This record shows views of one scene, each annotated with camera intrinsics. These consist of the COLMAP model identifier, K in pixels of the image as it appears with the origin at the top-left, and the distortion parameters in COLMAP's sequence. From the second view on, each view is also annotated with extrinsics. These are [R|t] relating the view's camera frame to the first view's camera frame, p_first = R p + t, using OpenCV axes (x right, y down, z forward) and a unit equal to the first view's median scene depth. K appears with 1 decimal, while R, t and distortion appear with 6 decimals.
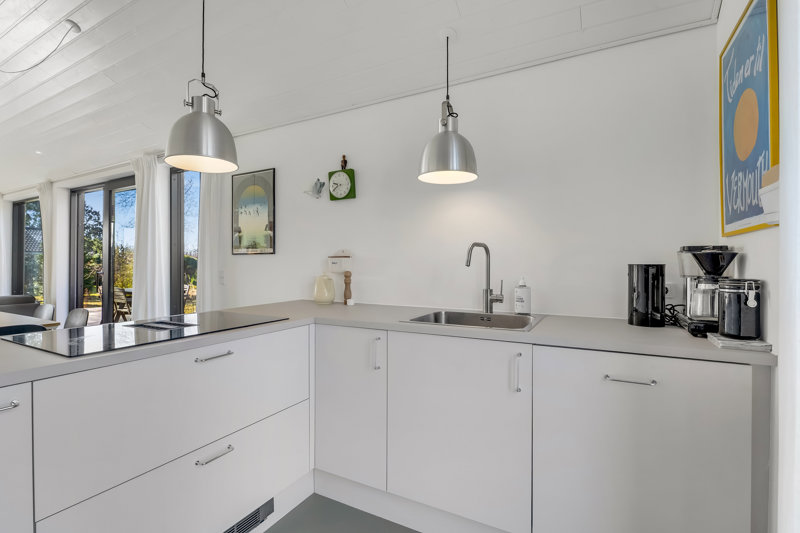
lens RADIAL K [[380.2, 0, 397.6], [0, 380.2, 263.7], [0, 0, 1]] dist [-0.004133, -0.000412]
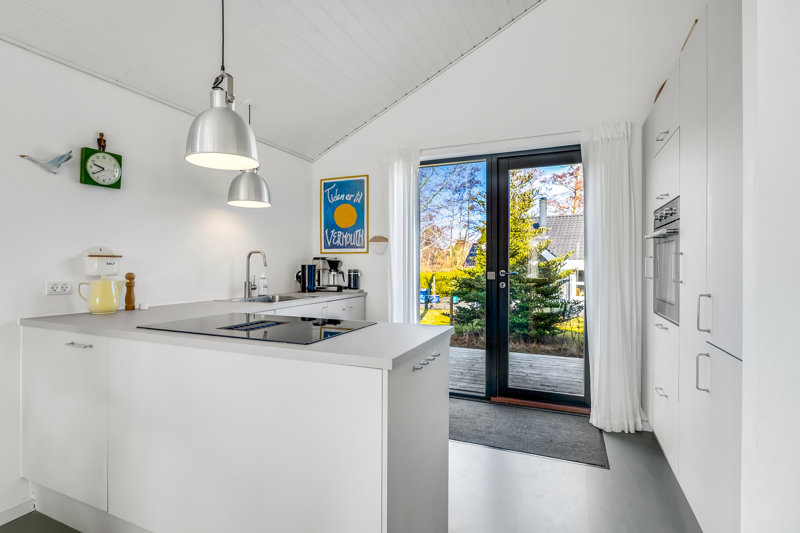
lens RADIAL K [[380.2, 0, 400.7], [0, 380.2, 266.2], [0, 0, 1]] dist [-0.004133, -0.000412]
pose [[-0.105244, 0.000463, 0.994446, -0.988148], [0.000875, 1.000000, -0.000373, 0.004570], [-0.994446, 0.000831, -0.105245, 0.422983]]
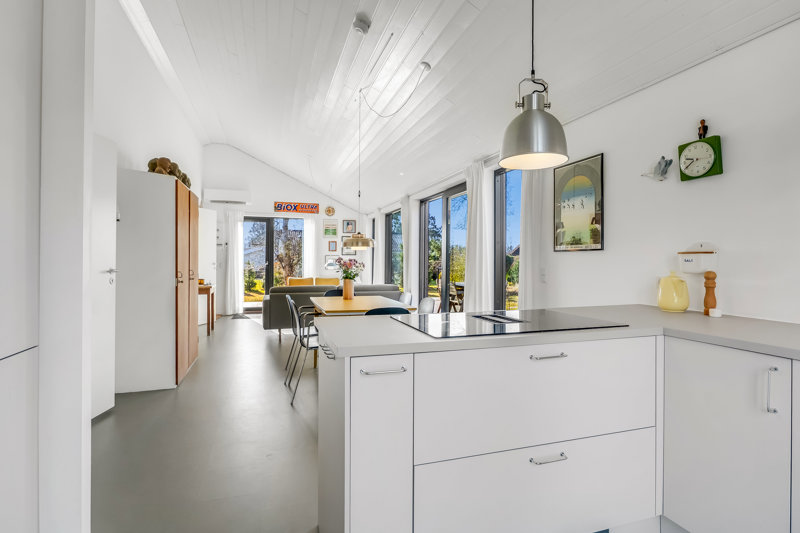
lens RADIAL K [[404.9, 0, 400.3], [0, 404.9, 258.1], [0, 0, 1]] dist [0.003877, 0.000687]
pose [[0.732431, -0.001596, -0.680839, -0.029835], [-0.003727, 0.999973, -0.006353, 0.000292], [0.680831, 0.007190, 0.732405, -0.011764]]
